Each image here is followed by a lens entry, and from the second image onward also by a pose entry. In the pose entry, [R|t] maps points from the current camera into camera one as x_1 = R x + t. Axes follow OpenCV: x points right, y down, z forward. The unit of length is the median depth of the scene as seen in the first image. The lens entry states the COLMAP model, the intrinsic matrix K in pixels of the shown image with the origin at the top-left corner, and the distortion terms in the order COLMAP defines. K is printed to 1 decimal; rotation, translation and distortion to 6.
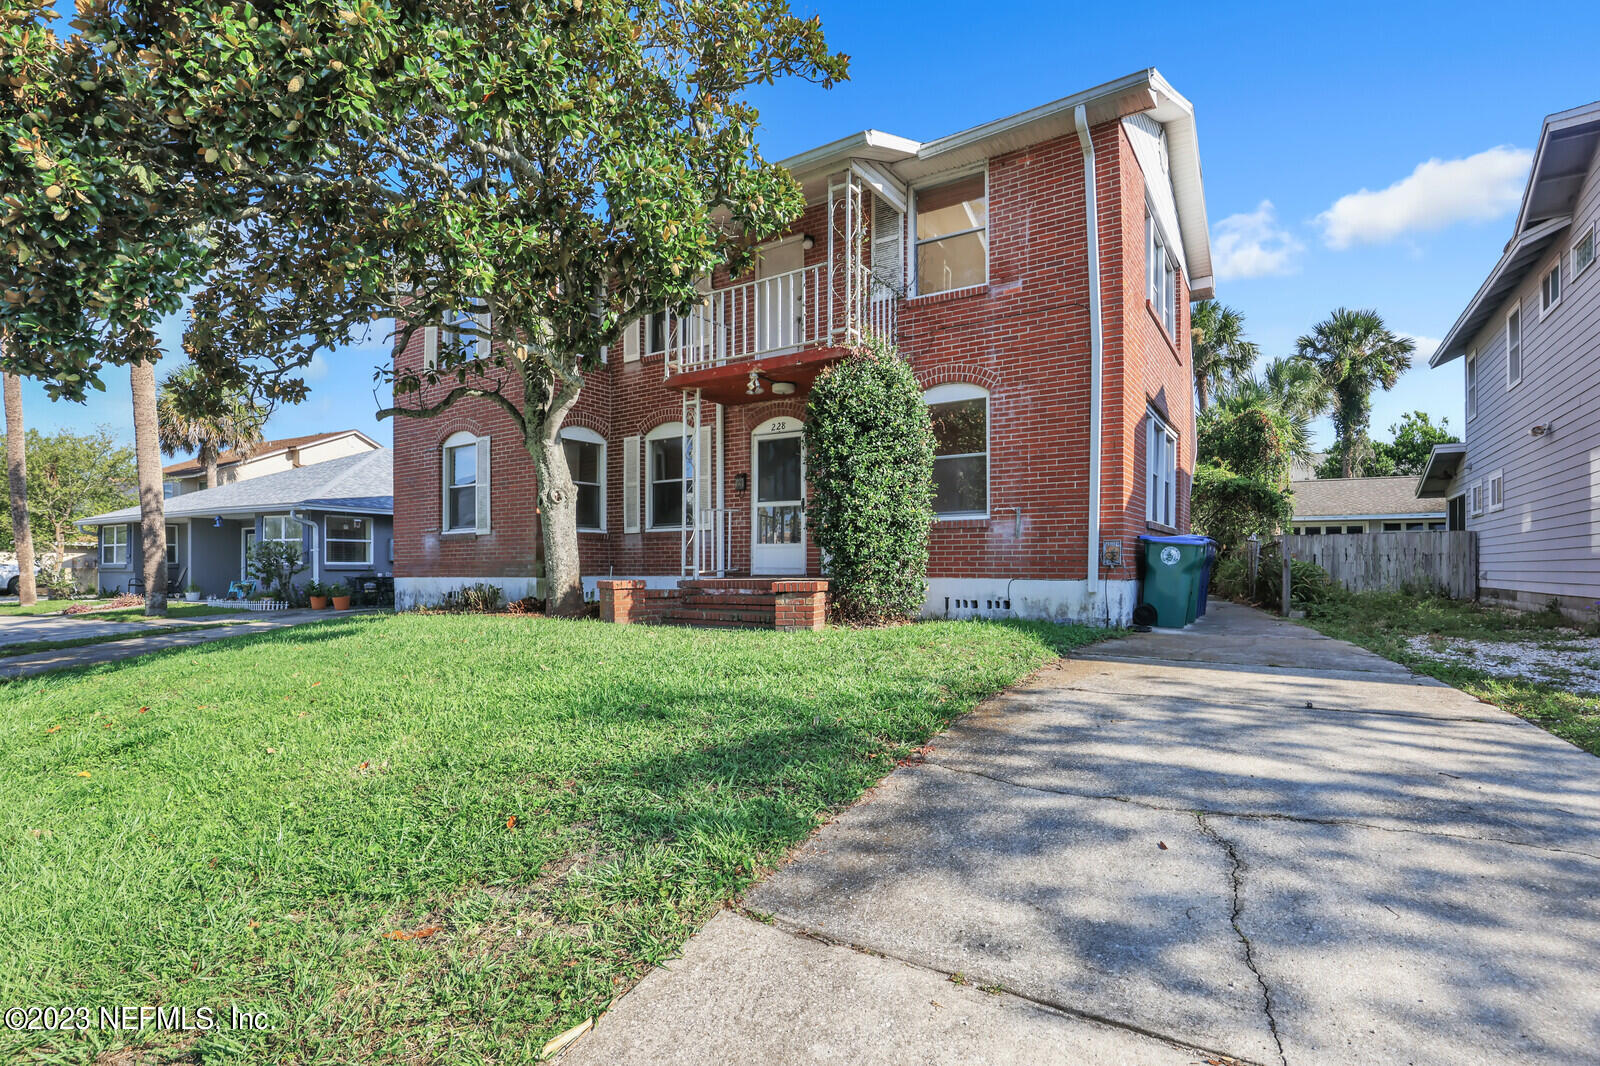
lens RADIAL K [[759.7, 0, 795.5], [0, 759.7, 567.2], [0, 0, 1]] dist [-0.021336, 0.000396]
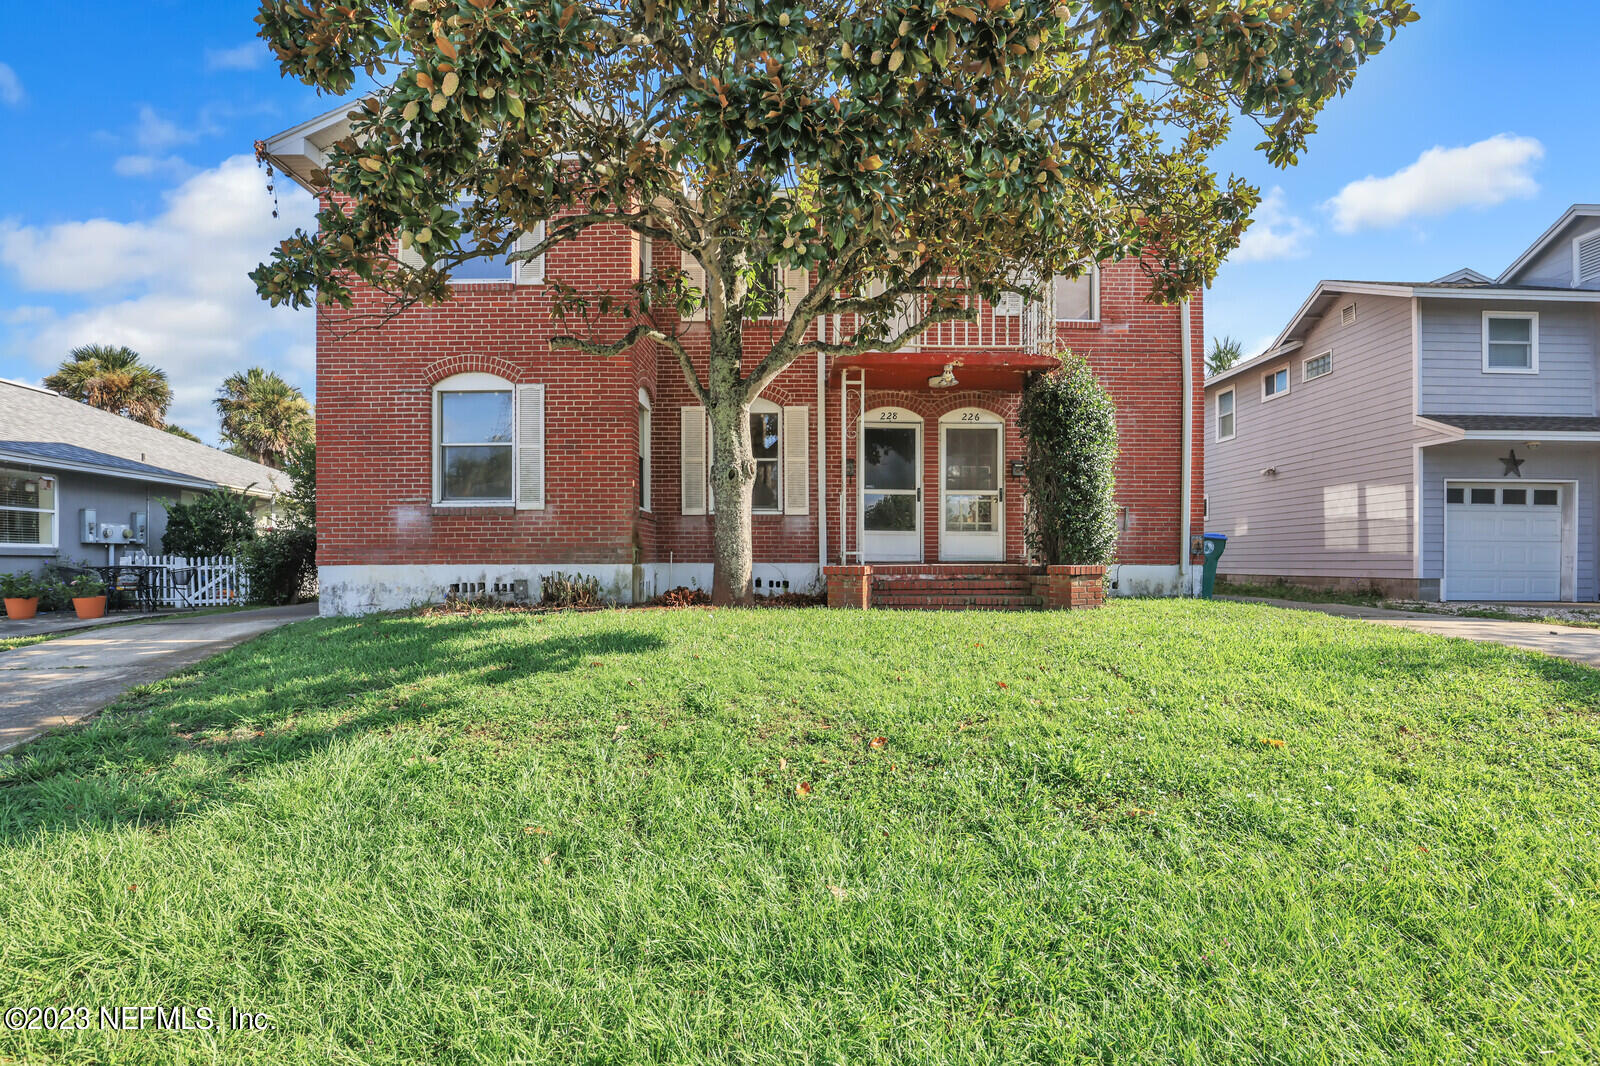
lens RADIAL K [[759.7, 0, 795.5], [0, 759.7, 567.2], [0, 0, 1]] dist [-0.021336, 0.000396]
pose [[0.830835, -0.000916, 0.556518, -0.742333], [-0.003916, 0.999964, 0.007494, 0.011208], [-0.556505, -0.008405, 0.830802, 0.235363]]
